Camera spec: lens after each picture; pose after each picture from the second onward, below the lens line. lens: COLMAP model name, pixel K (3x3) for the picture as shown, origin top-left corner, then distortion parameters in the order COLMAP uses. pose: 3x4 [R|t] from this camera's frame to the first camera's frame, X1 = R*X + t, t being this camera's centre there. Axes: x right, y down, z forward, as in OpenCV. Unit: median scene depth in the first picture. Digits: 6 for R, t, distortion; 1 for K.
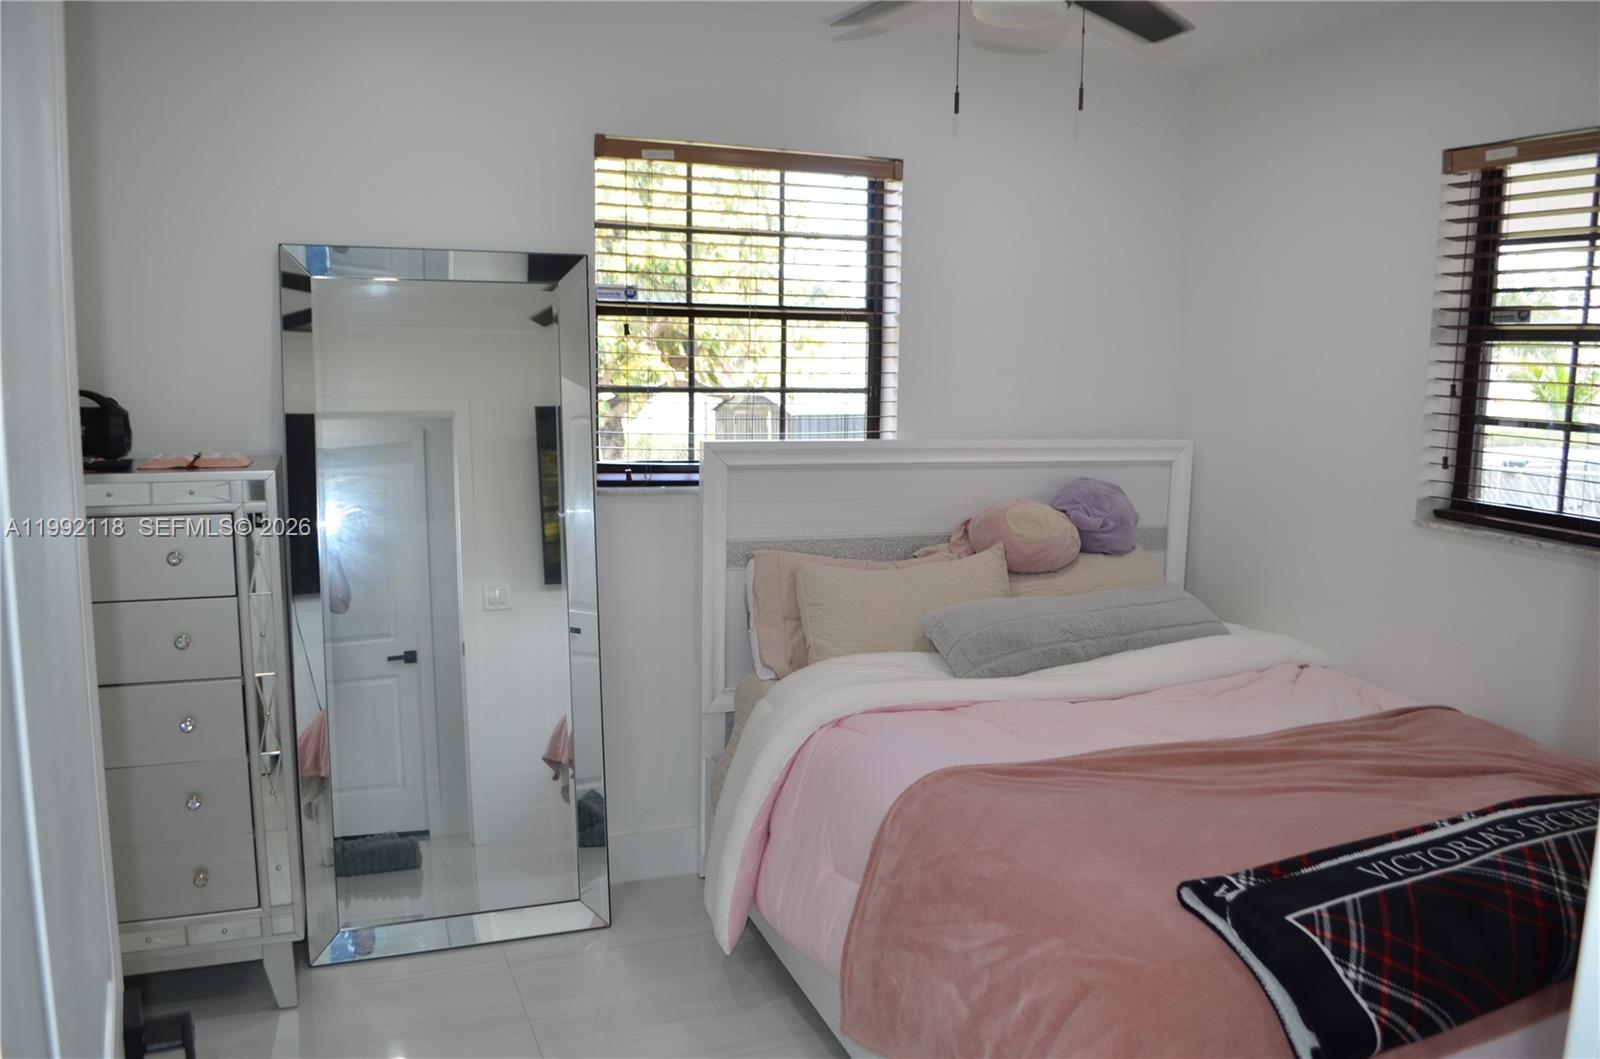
lens RADIAL K [[1261.5, 0, 800.0], [0, 1261.5, 529.5], [0, 0, 1]] dist [-0.060334, -0.003155]
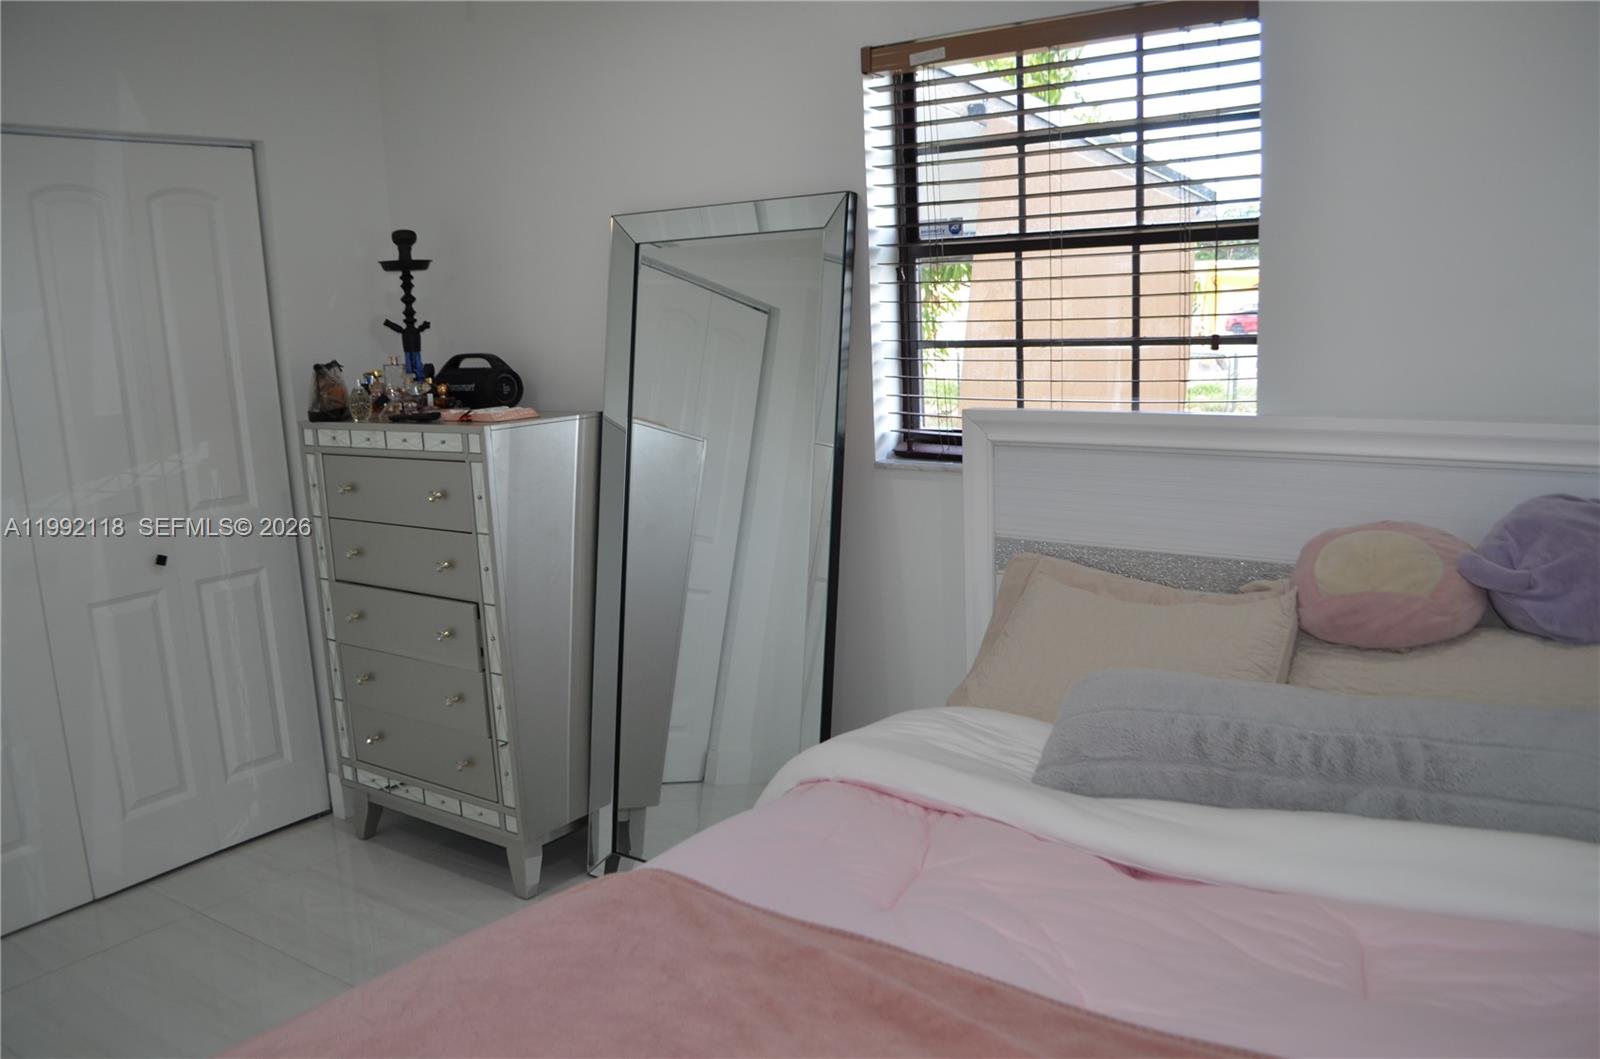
lens RADIAL K [[1263.0, 0, 799.5], [0, 1263.0, 552.0], [0, 0, 1]] dist [-0.039920, 0.000236]
pose [[0.554015, 0.121476, -0.823596, 0.524171], [-0.063113, 0.992579, 0.103945, -0.055152], [0.830111, -0.005607, 0.557570, 0.452845]]
